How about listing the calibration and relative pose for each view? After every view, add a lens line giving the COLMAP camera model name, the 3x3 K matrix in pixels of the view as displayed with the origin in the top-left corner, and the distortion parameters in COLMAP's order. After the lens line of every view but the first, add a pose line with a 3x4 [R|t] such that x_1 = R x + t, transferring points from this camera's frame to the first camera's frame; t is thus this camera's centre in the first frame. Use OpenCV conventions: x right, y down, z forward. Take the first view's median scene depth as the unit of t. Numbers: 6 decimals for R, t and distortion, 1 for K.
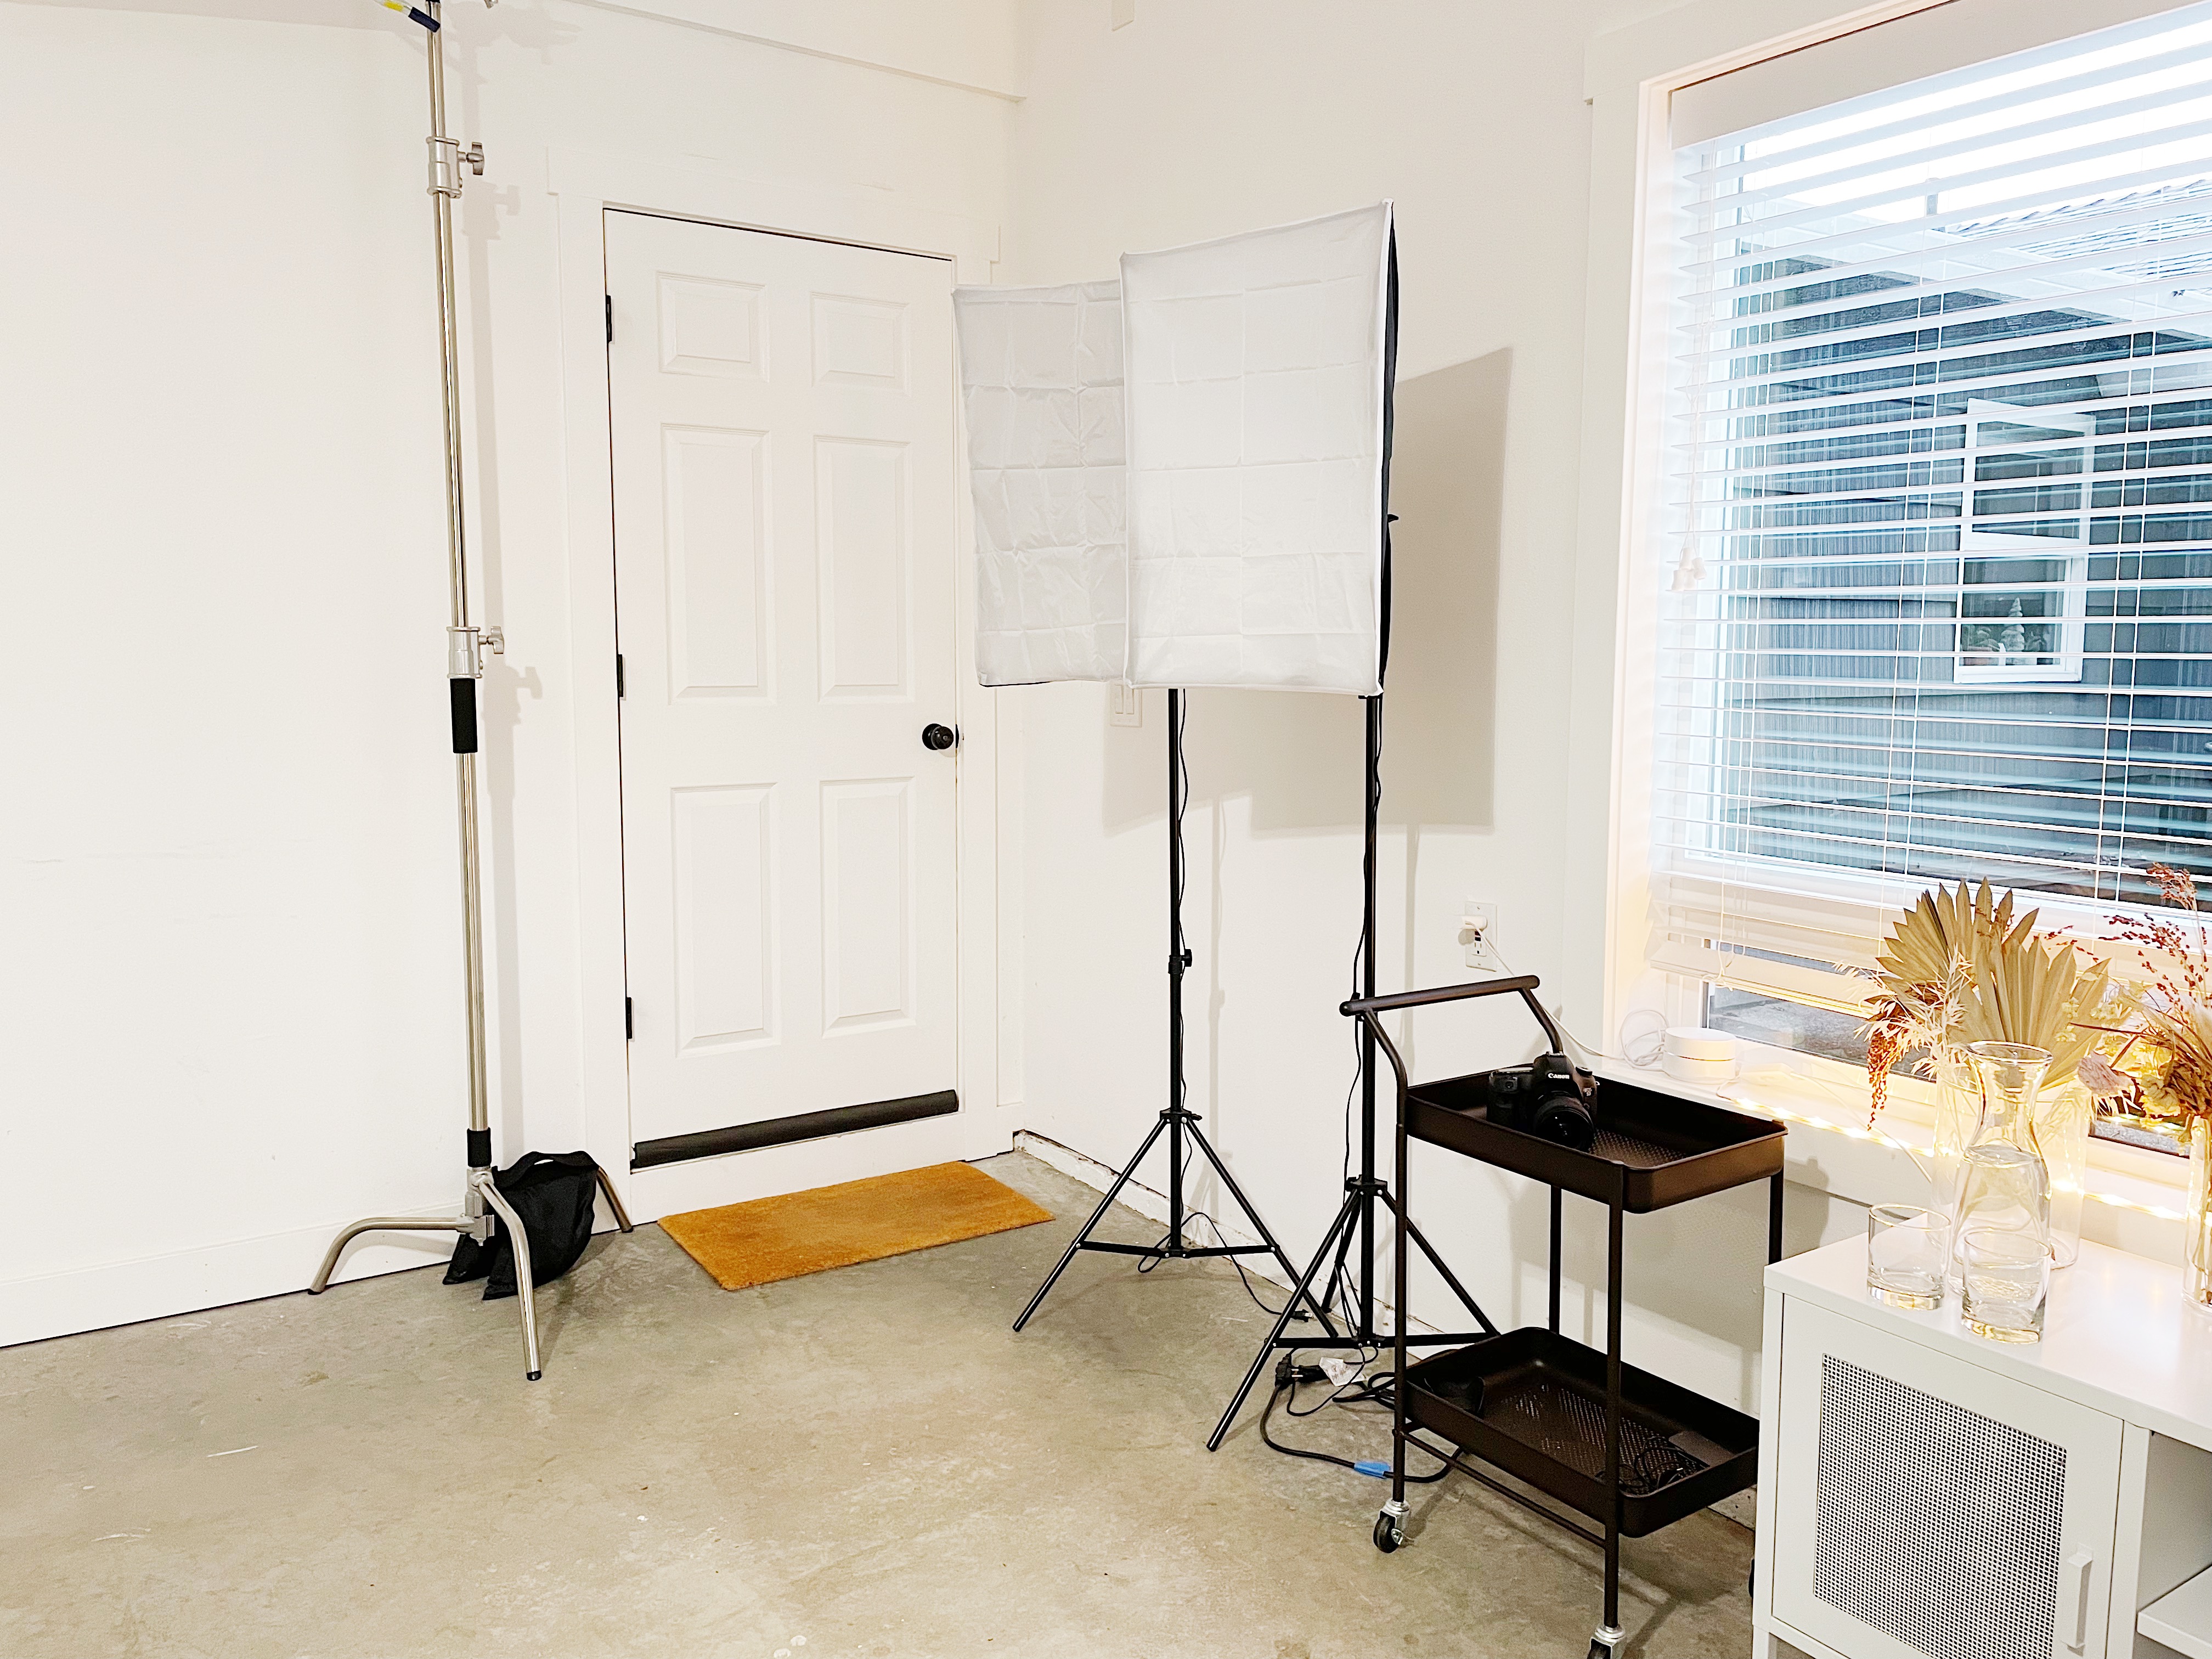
lens RADIAL K [[1676.1, 0, 1103.9], [0, 1676.1, 812.7], [0, 0, 1]] dist [0.071214, -0.054090]
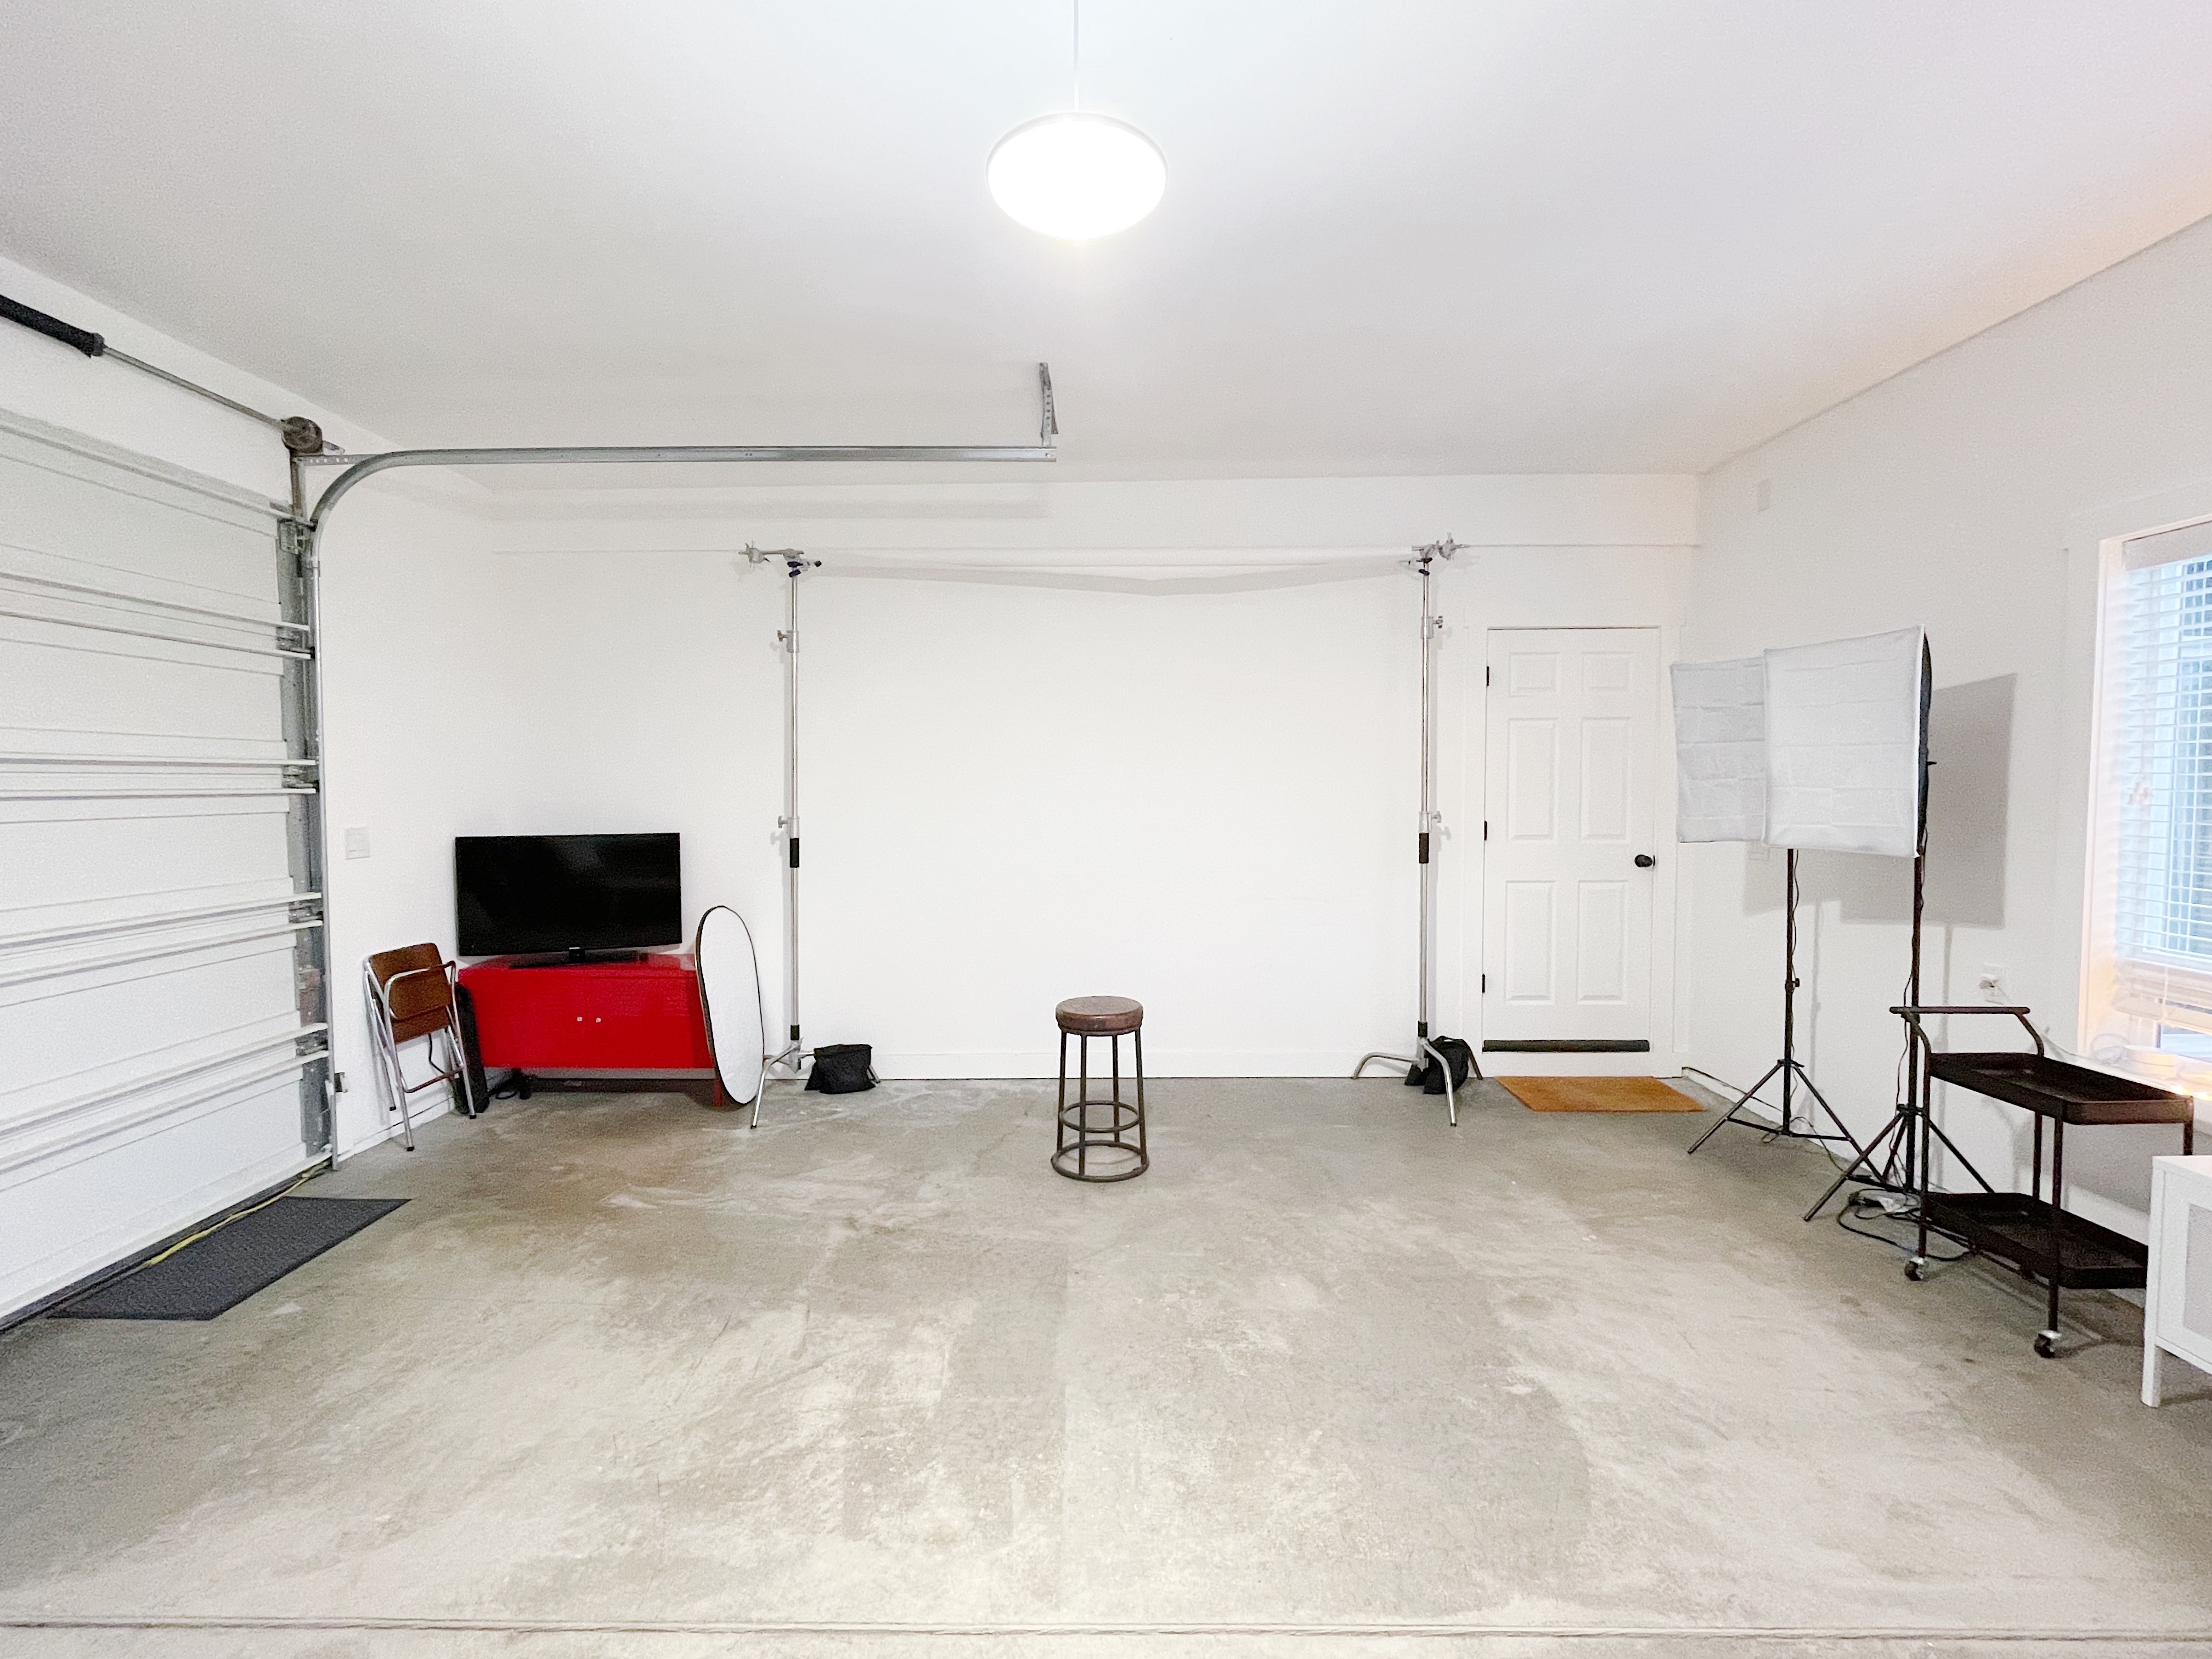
lens RADIAL K [[939.7, 0, 1085.2], [0, 939.7, 829.5], [0, 0, 1]] dist [-0.004397, -0.000417]
pose [[0.824525, 0.017929, -0.565541, -0.021588], [-0.049485, 0.997953, -0.040508, -0.006291], [0.563657, 0.061386, 0.823725, -0.419352]]
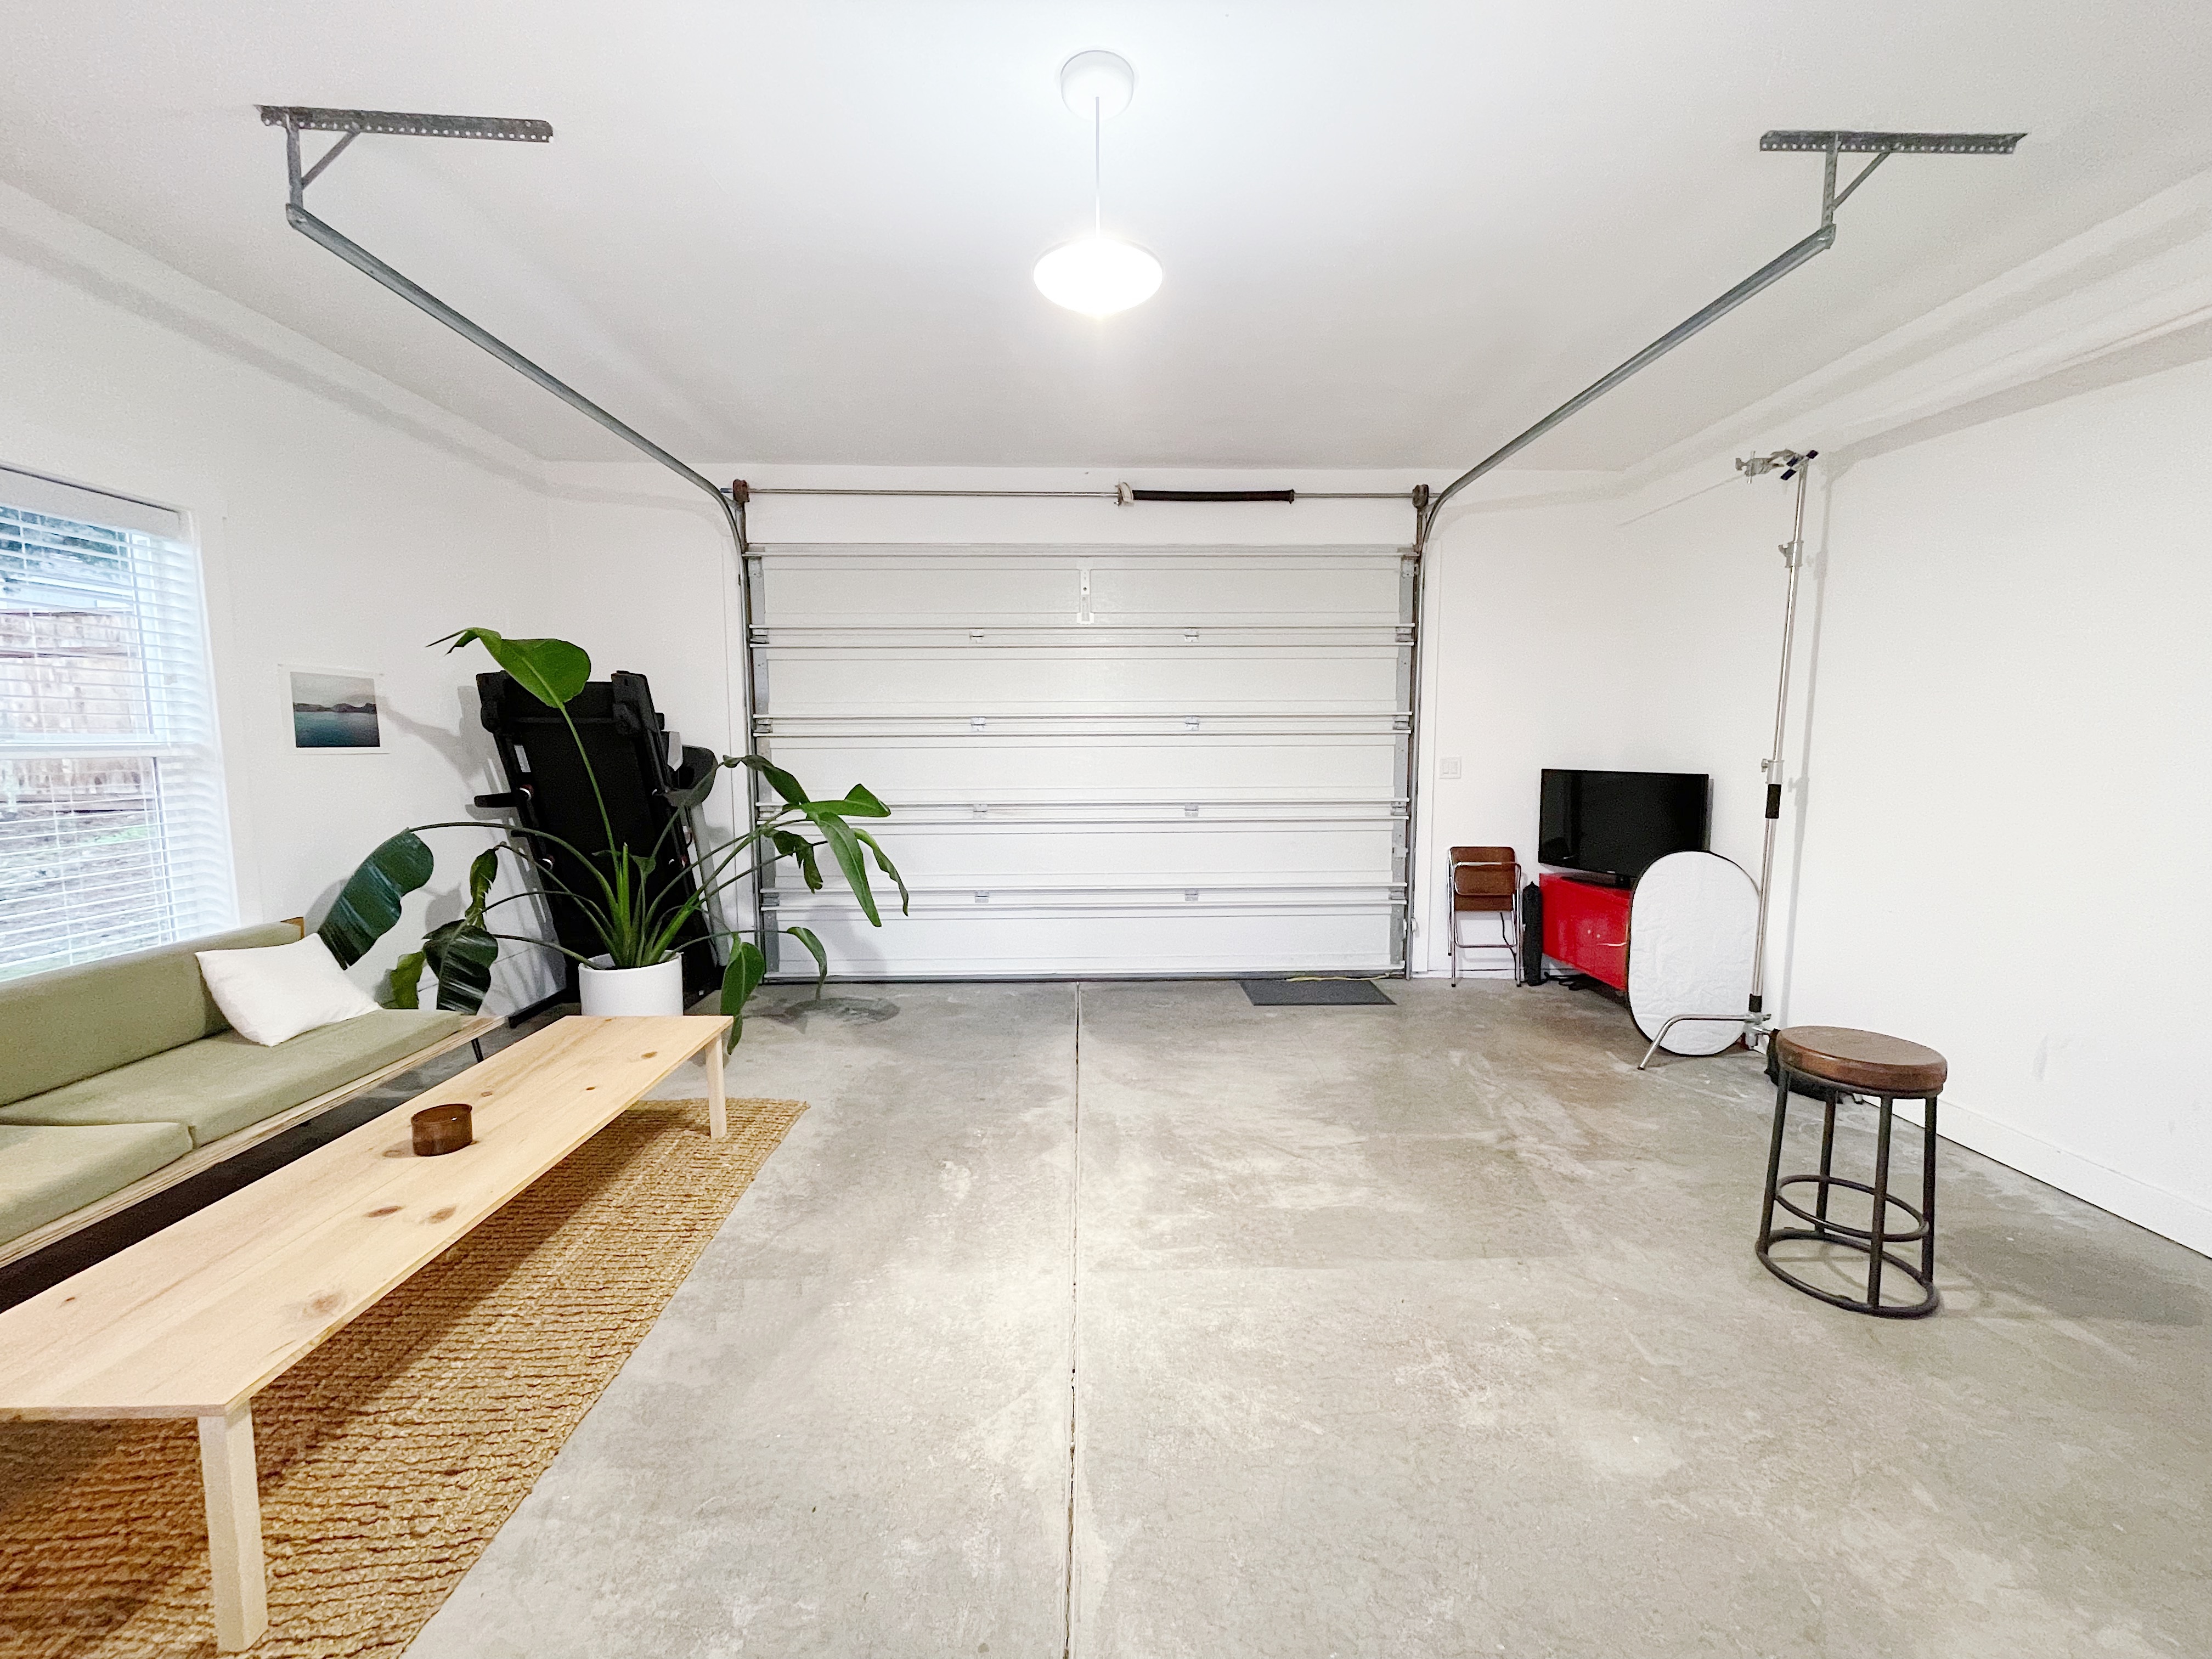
lens RADIAL K [[891.9, 0, 1112.0], [0, 891.9, 830.3], [0, 0, 1]] dist [-0.007413, 0.000500]
pose [[-0.528465, 0.079796, -0.845197, 0.285219], [-0.087441, 0.985162, 0.147683, -0.069633], [0.844440, 0.151950, -0.513646, 0.422526]]
